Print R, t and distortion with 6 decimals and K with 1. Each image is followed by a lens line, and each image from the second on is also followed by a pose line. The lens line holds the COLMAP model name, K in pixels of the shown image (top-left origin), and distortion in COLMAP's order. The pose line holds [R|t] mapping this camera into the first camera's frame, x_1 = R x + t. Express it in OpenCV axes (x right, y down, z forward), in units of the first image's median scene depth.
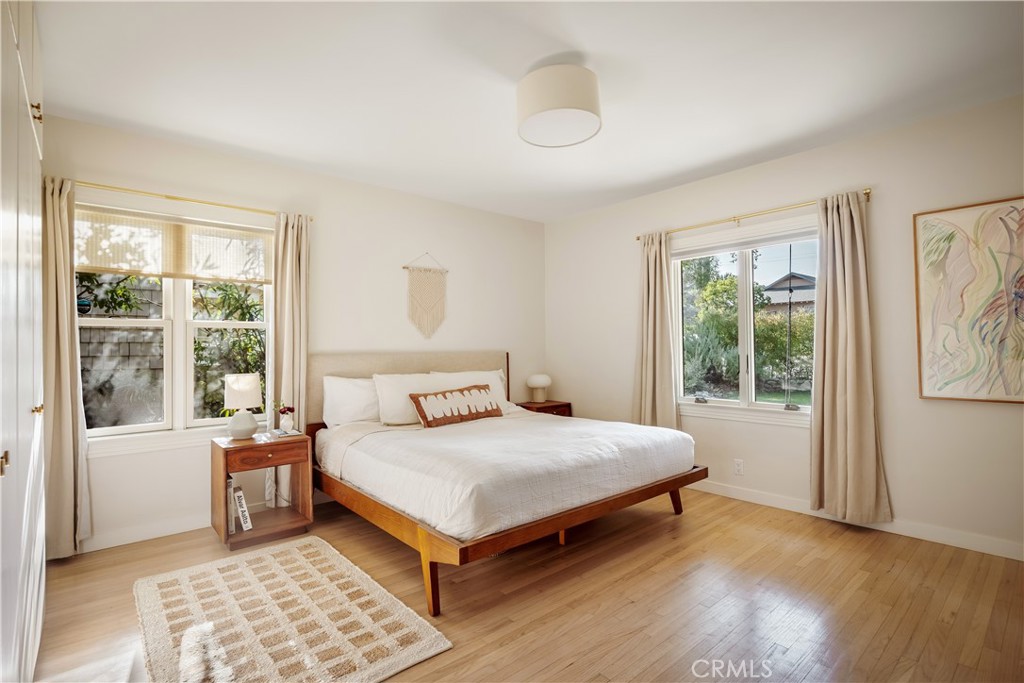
lens RADIAL K [[483.3, 0, 512.2], [0, 483.3, 338.5], [0, 0, 1]] dist [-0.019423, 0.001511]
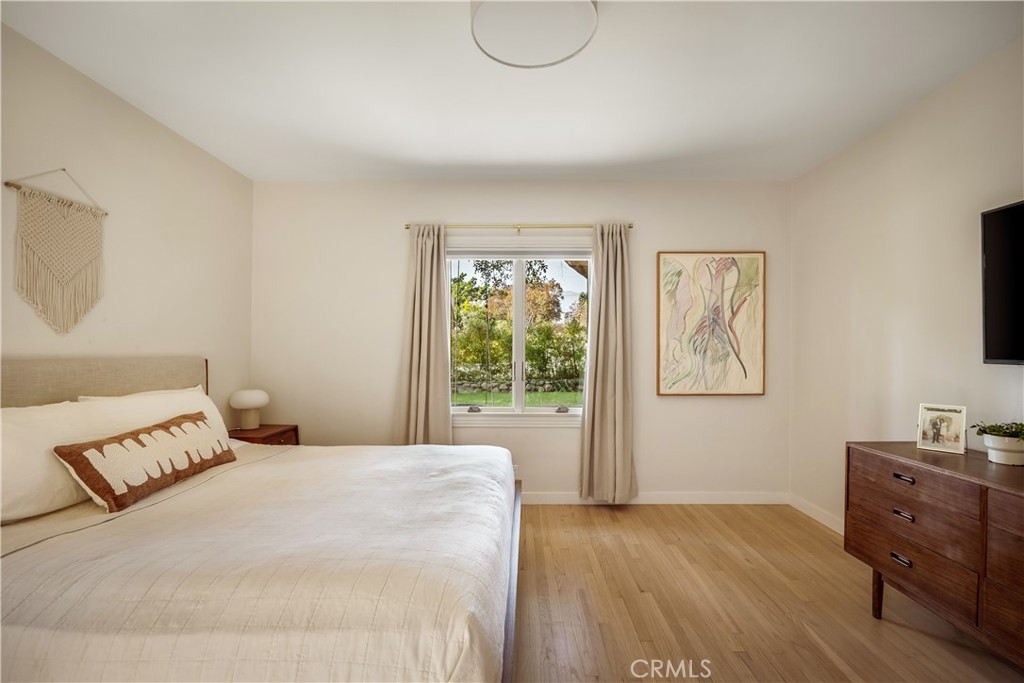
lens RADIAL K [[448.3, 0, 516.0], [0, 448.3, 350.7], [0, 0, 1]] dist [-0.019964, -0.000355]
pose [[0.668675, 0.013612, 0.743430, -0.237193], [-0.022496, 0.999745, 0.001929, 0.008495], [-0.743214, -0.018014, 0.668811, 0.379847]]
